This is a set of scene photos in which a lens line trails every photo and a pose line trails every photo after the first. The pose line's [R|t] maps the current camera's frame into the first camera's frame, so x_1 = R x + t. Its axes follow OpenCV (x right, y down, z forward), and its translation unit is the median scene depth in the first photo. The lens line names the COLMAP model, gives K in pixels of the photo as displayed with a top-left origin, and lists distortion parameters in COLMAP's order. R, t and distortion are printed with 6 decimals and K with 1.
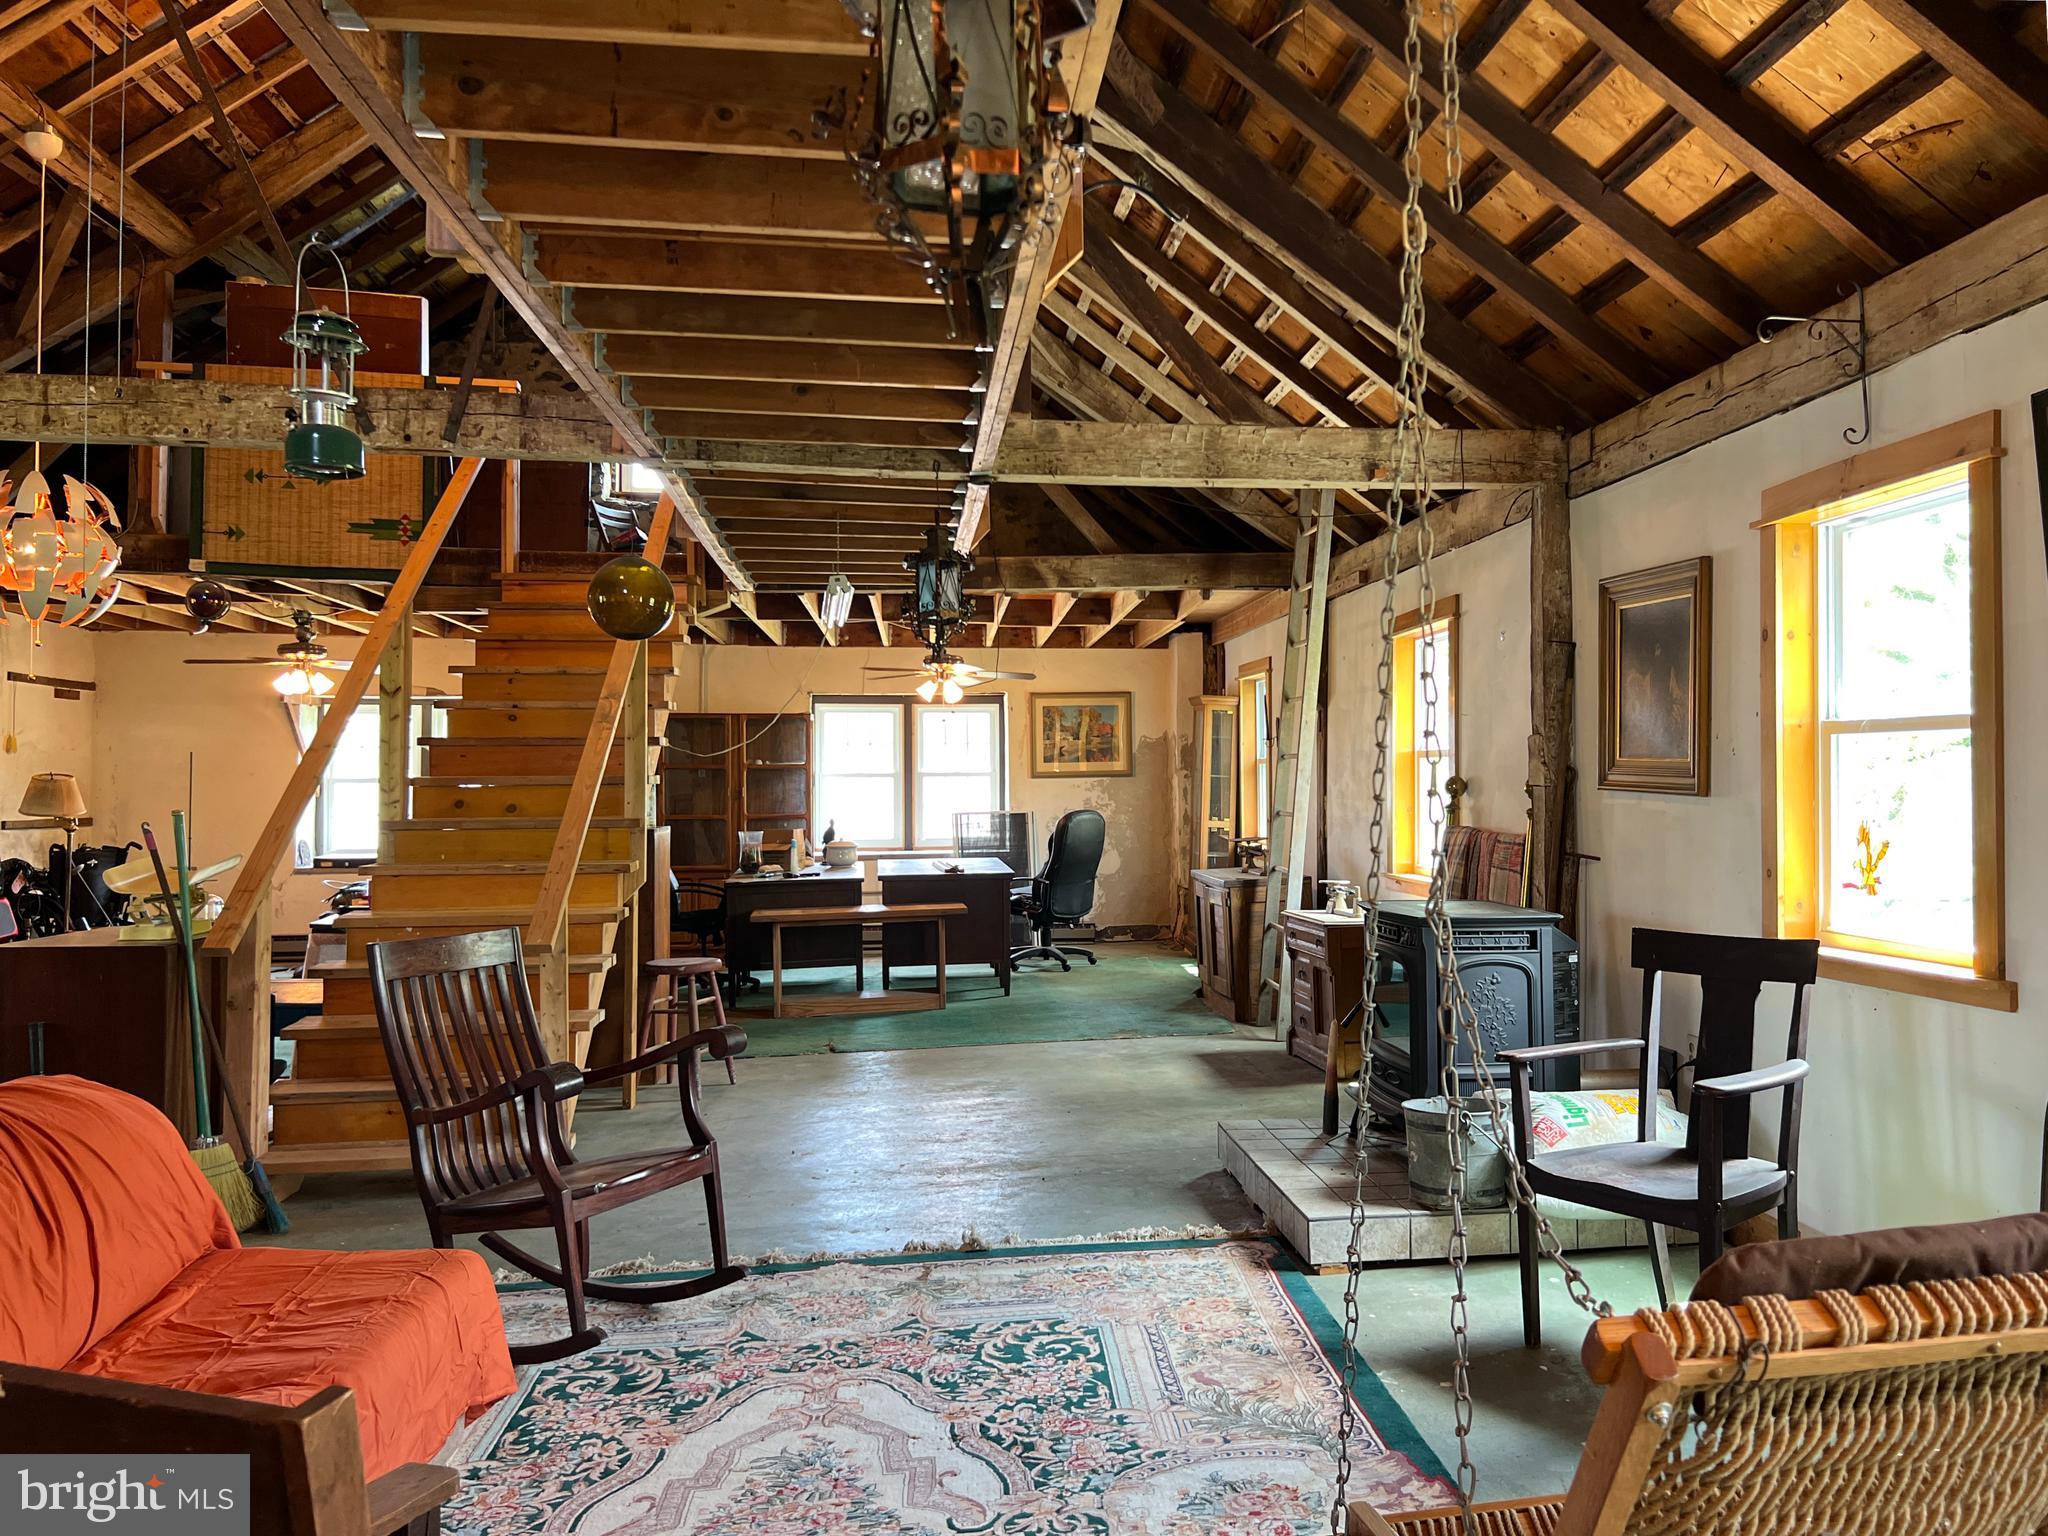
lens RADIAL K [[1518.4, 0, 1024.0], [0, 1518.4, 768.0], [0, 0, 1]] dist [0.003452, 0.001773]
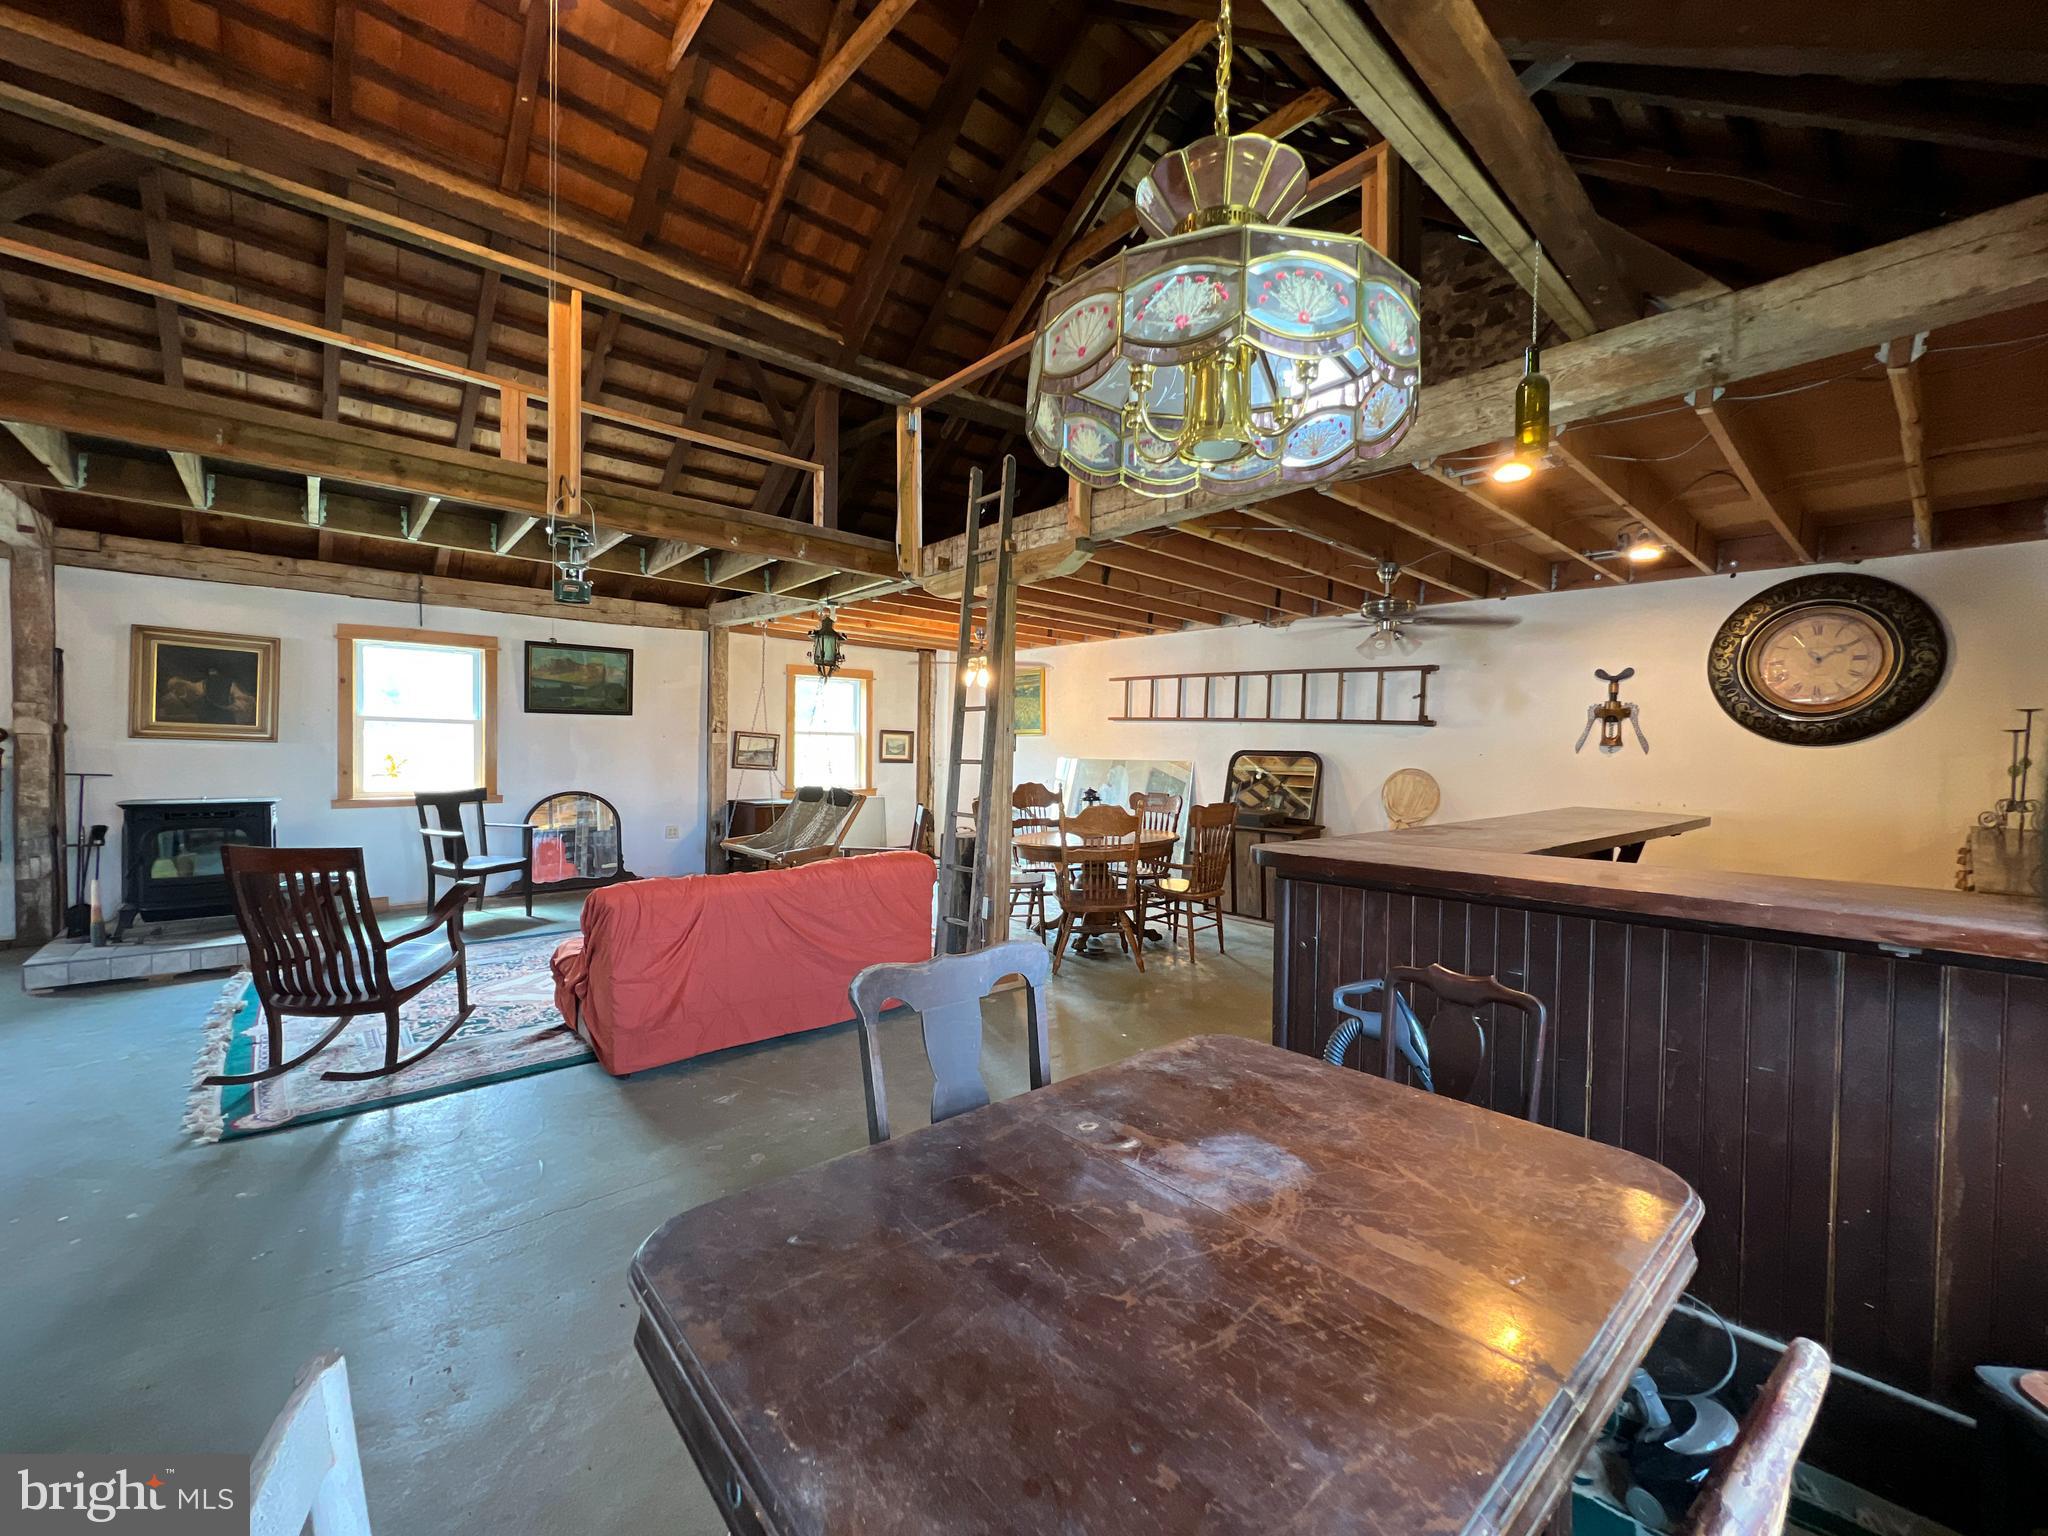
lens RADIAL K [[878.2, 0, 1024.0], [0, 878.2, 768.0], [0, 0, 1]] dist [-0.001056, -0.000094]
pose [[-0.549271, -0.024729, 0.835278, -1.385493], [-0.025166, 0.999598, 0.013045, 0.011814], [-0.835265, -0.013855, -0.549673, 0.847609]]
